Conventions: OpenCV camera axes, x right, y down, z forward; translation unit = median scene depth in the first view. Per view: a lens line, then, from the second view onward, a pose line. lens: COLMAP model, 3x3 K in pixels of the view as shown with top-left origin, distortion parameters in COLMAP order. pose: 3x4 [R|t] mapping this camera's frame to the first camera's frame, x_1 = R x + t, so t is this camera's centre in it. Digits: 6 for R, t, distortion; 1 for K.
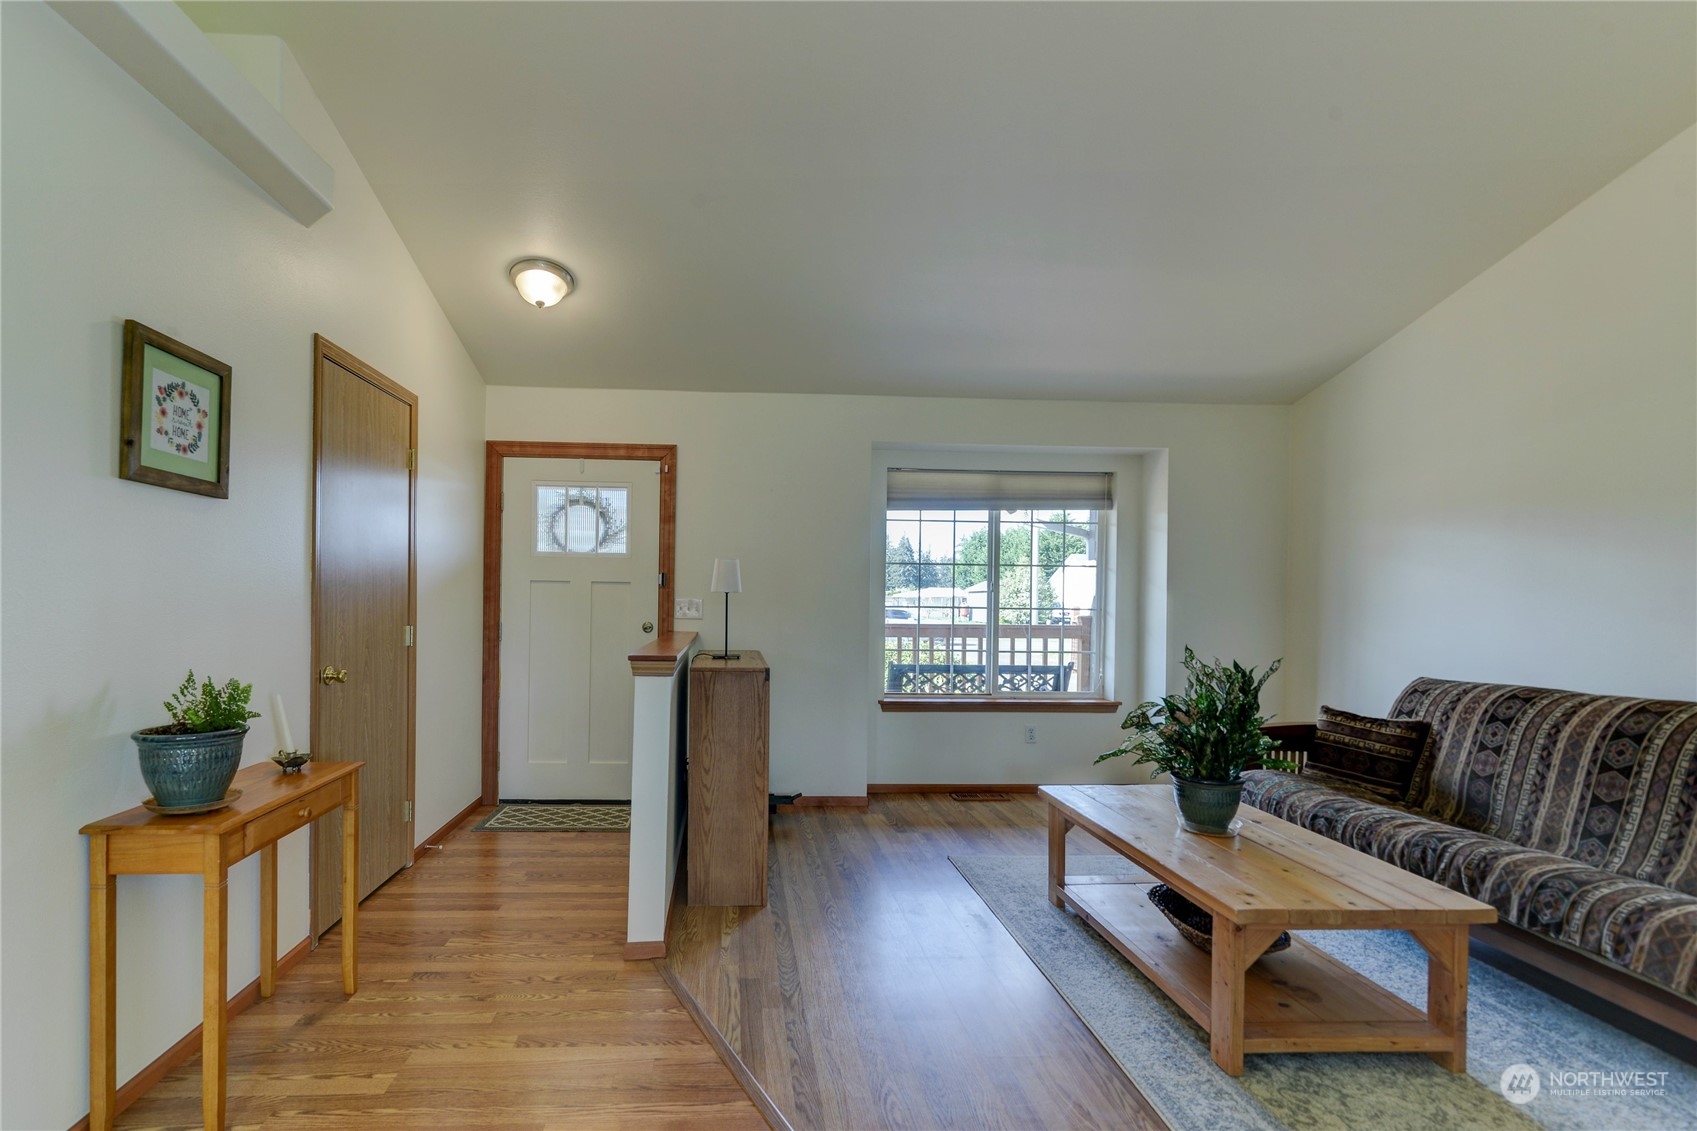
lens RADIAL K [[804.2, 0, 764.5], [0, 804.2, 595.3], [0, 0, 1]] dist [-0.000674, 0.000789]
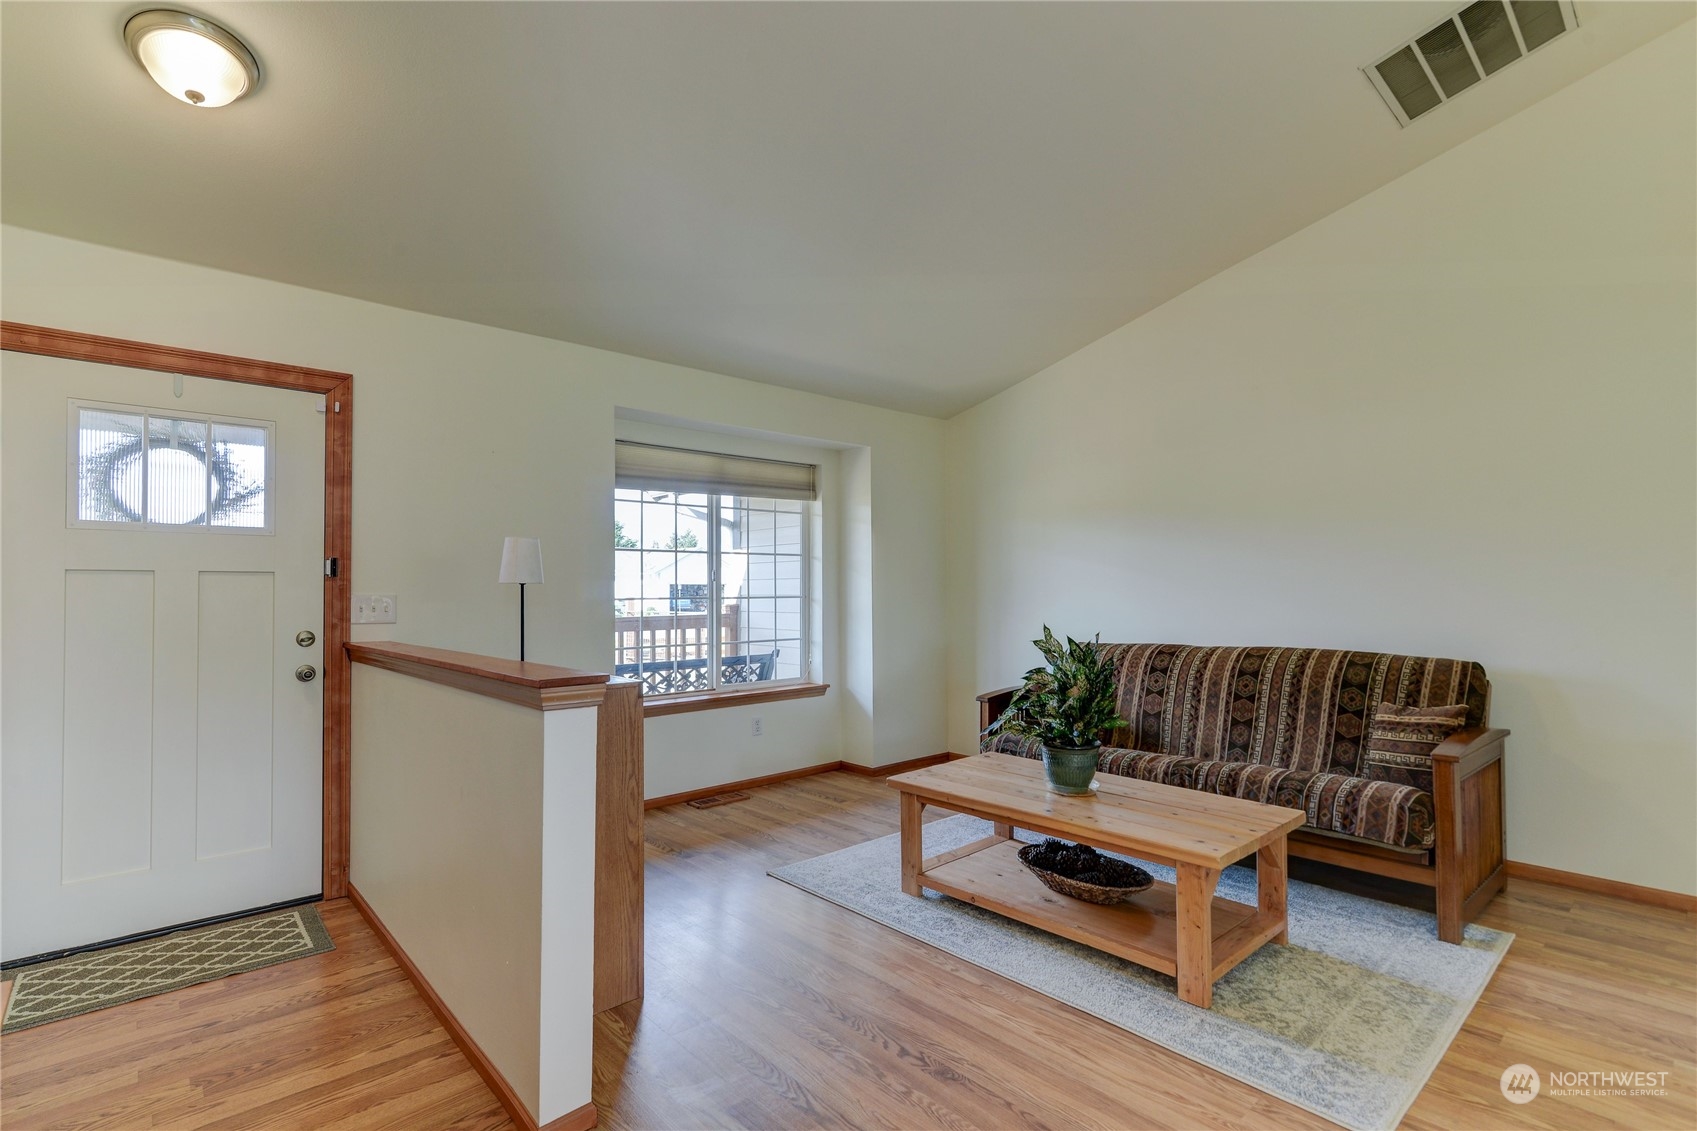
lens RADIAL K [[798.4, 0, 828.2], [0, 798.4, 575.7], [0, 0, 1]] dist [-0.000918, 0.000202]
pose [[0.774182, -0.007519, 0.632919, -0.298712], [0.016261, 0.999836, -0.008013, -0.000660], [-0.632755, 0.016496, 0.774177, 0.268304]]
